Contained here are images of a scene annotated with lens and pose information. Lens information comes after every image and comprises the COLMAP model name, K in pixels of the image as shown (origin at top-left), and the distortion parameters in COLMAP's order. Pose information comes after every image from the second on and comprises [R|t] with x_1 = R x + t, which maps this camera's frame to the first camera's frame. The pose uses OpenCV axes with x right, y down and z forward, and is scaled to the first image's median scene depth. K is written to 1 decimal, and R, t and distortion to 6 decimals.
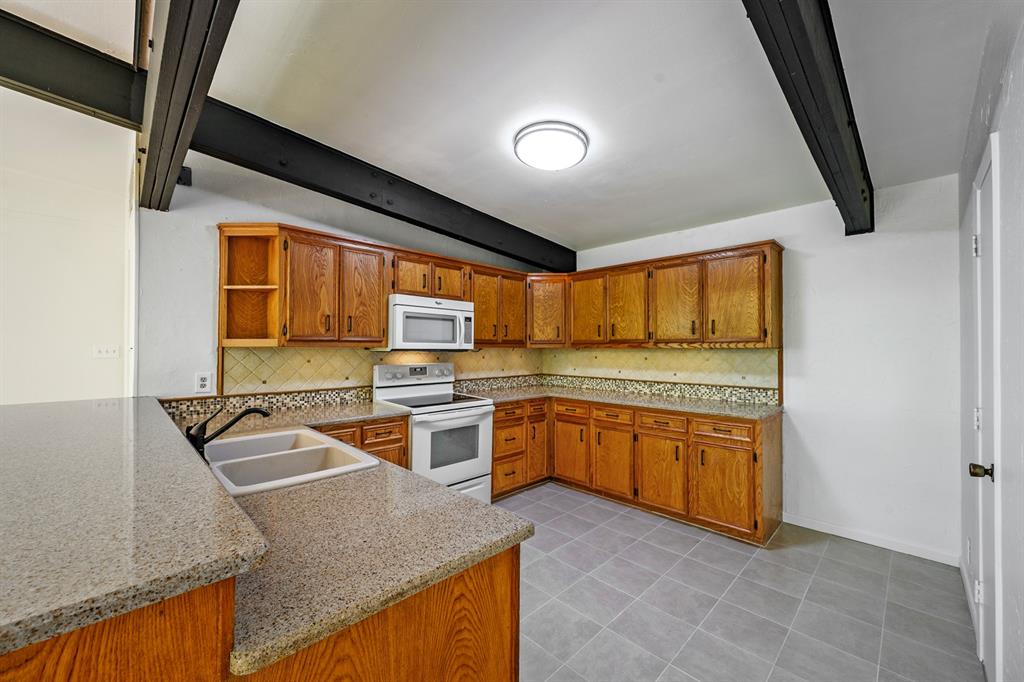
lens RADIAL K [[400.0, 0, 513.5], [0, 400.0, 343.0], [0, 0, 1]] dist [-0.003939, -0.000713]
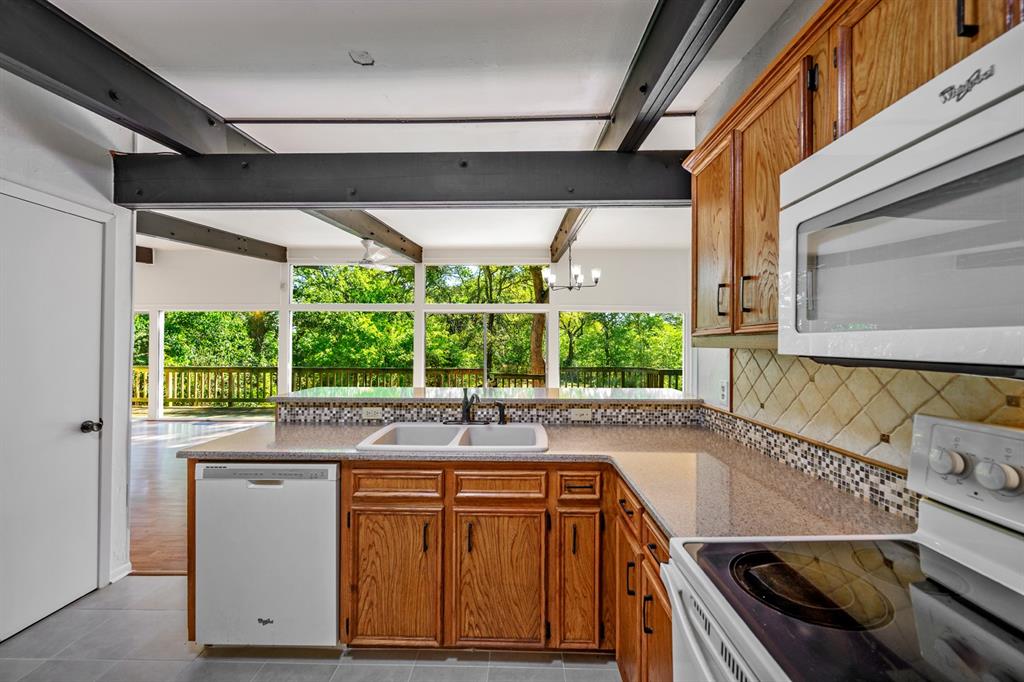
lens RADIAL K [[400.0, 0, 514.6], [0, 400.0, 343.9], [0, 0, 1]] dist [-0.003939, -0.000713]
pose [[-0.716530, -0.008099, -0.697509, 0.062079], [0.000312, 0.999929, -0.011930, 0.009303], [0.697556, -0.008766, -0.716477, 1.032758]]
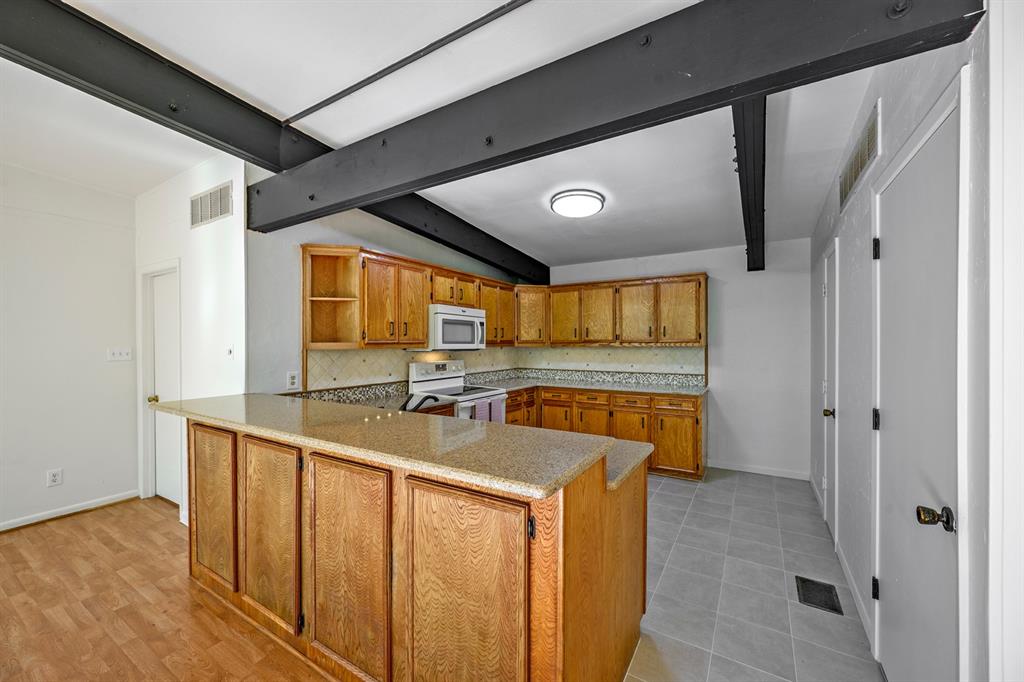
lens RADIAL K [[400.0, 0, 514.4], [0, 400.0, 343.7], [0, 0, 1]] dist [-0.003939, -0.000713]
pose [[0.971116, -0.005469, 0.238543, -0.344692], [0.002064, 0.999892, 0.014522, -0.018835], [-0.238597, -0.013610, 0.971023, -0.229156]]
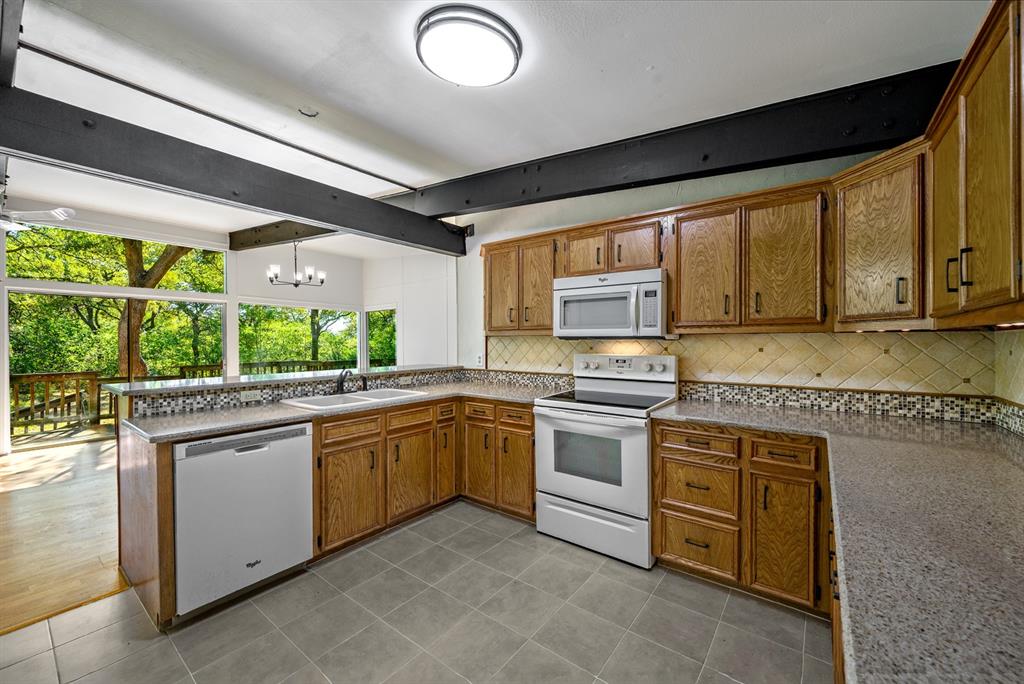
lens RADIAL K [[400.0, 0, 510.7], [0, 400.0, 341.3], [0, 0, 1]] dist [-0.003939, -0.000713]
pose [[0.130463, -0.002376, -0.991450, 0.620335], [0.013420, 0.999910, -0.000631, 0.024542], [0.991362, -0.013223, 0.130483, 0.740218]]
